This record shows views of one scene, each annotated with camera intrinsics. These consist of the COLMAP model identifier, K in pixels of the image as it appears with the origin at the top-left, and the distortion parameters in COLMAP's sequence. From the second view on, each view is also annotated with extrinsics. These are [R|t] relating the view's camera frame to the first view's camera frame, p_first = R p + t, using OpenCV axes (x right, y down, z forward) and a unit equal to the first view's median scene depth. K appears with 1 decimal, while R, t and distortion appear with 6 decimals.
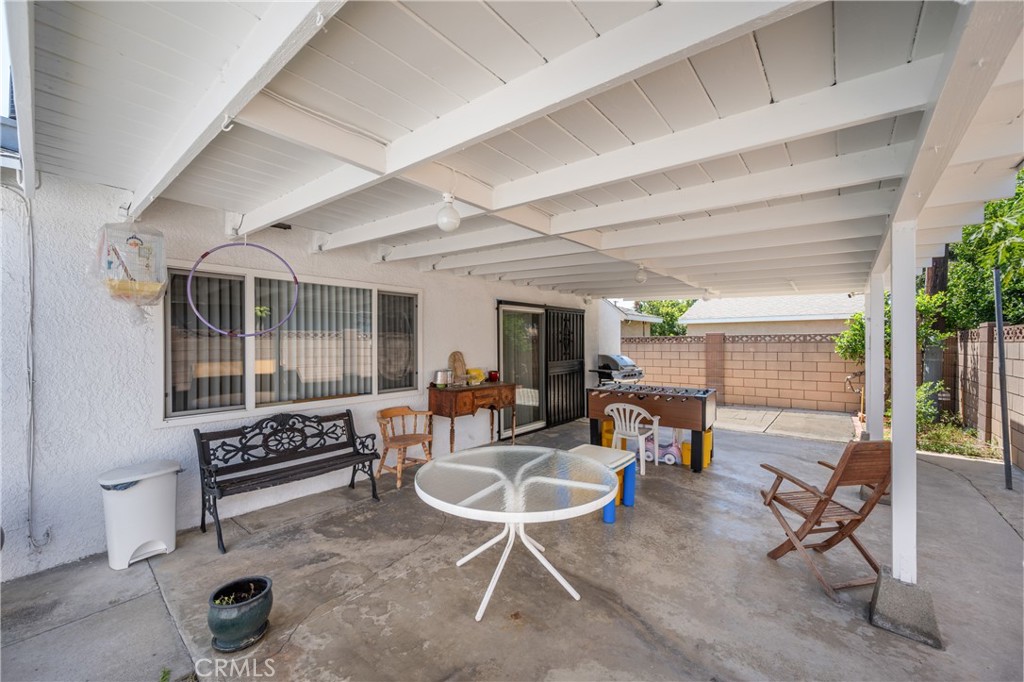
lens RADIAL K [[400.7, 0, 514.1], [0, 400.7, 340.8], [0, 0, 1]] dist [0.002820, 0.000773]
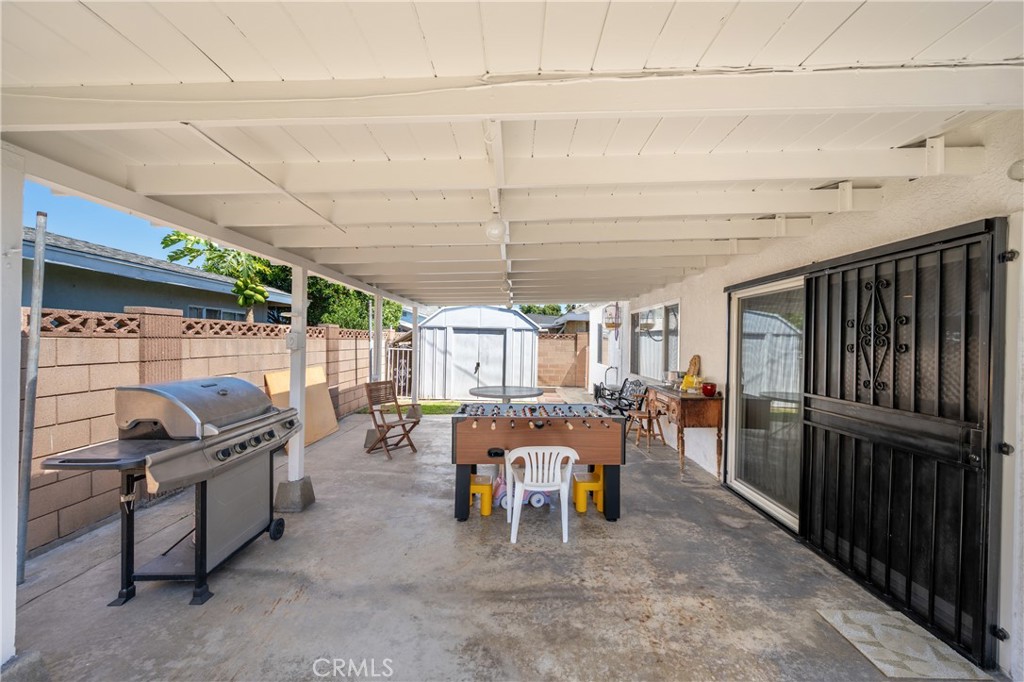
lens RADIAL K [[400.7, 0, 511.0], [0, 400.7, 341.0], [0, 0, 1]] dist [0.002820, 0.000773]
pose [[-0.774187, -0.002718, -0.632951, 0.784306], [-0.005175, 0.999985, 0.002035, -0.006416], [0.632936, 0.004851, -0.774189, 1.451225]]
